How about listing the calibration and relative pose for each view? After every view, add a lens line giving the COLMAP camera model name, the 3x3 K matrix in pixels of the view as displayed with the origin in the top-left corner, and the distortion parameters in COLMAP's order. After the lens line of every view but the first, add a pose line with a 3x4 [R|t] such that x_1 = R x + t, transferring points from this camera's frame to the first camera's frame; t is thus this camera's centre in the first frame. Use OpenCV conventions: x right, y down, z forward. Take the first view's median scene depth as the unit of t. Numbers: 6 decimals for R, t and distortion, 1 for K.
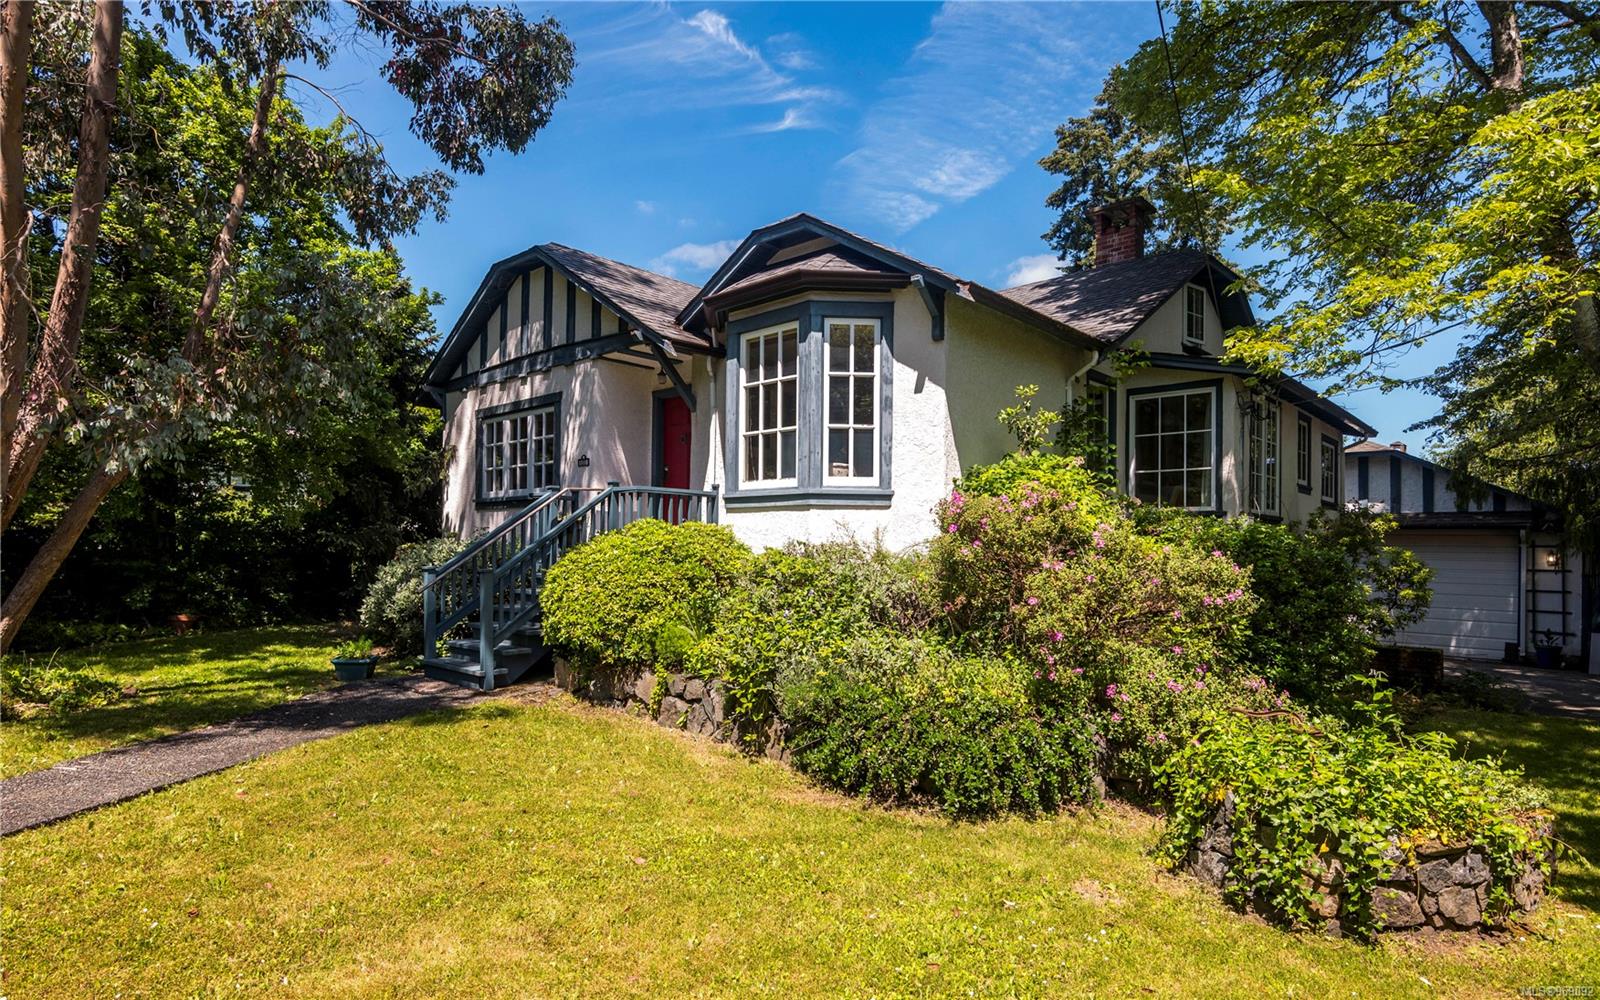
lens RADIAL K [[870.3, 0, 800.0], [0, 870.3, 500.0], [0, 0, 1]] dist [0.004817, 0.000256]
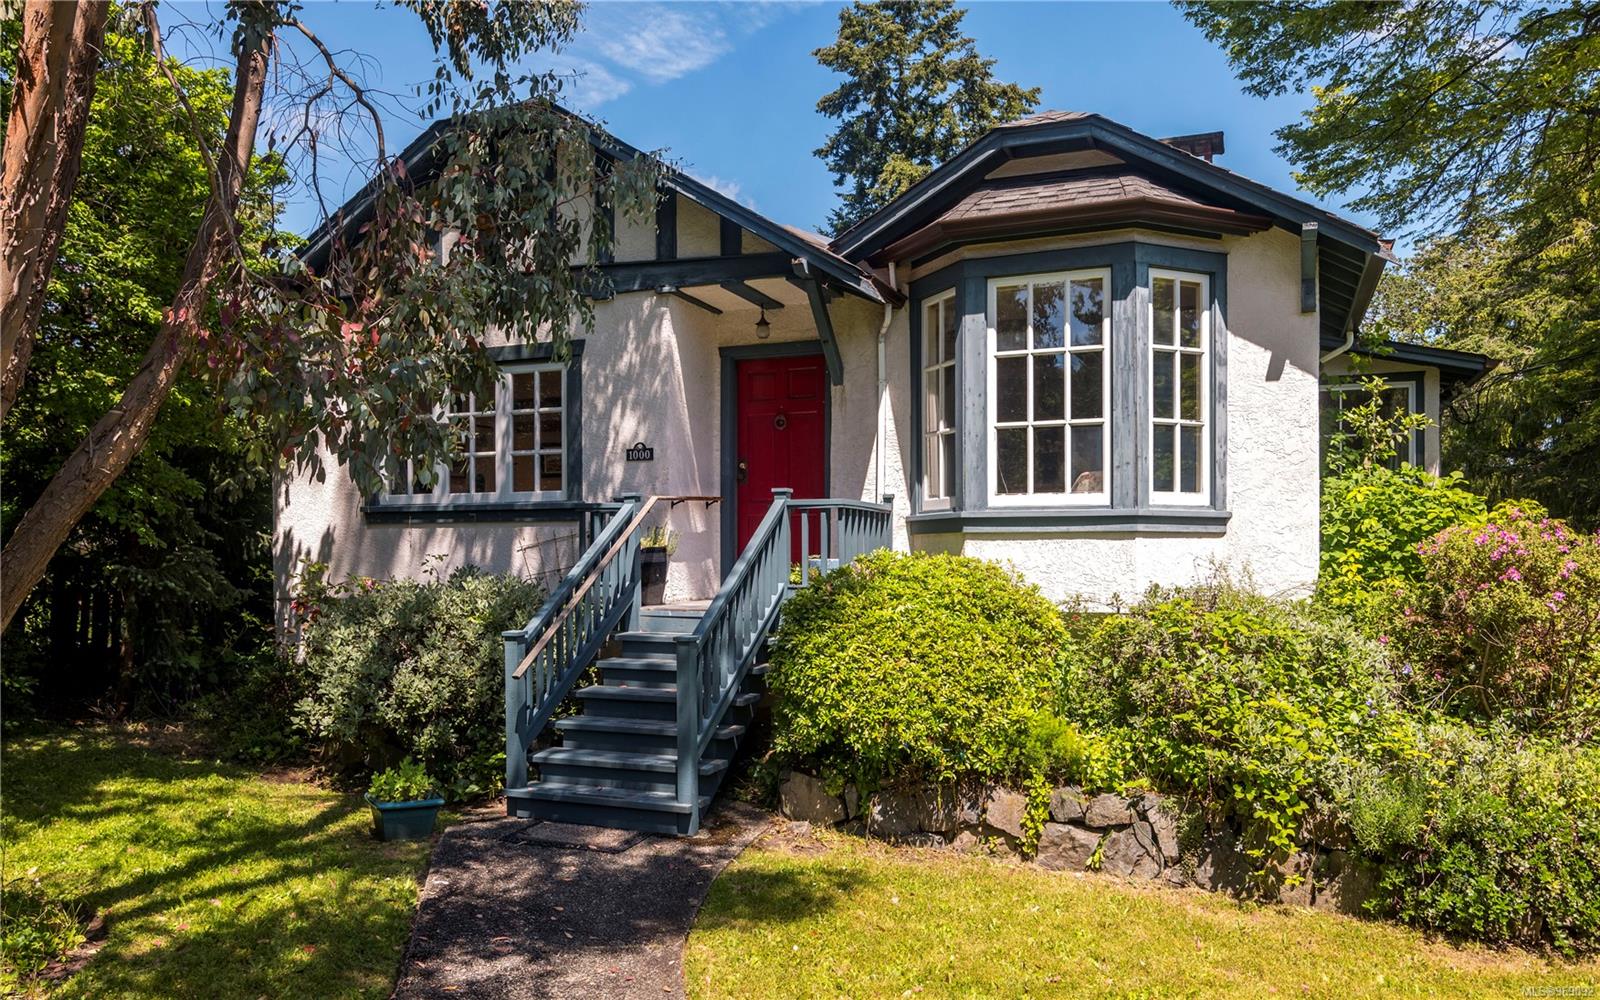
lens RADIAL K [[1176.5, 0, 800.0], [0, 1176.5, 500.0], [0, 0, 1]] dist [0.027214, -0.002539]
pose [[0.932082, 0.009062, 0.362135, -0.581727], [-0.012526, 0.999895, 0.007219, -0.023149], [-0.362031, -0.011265, 0.932098, 0.203157]]
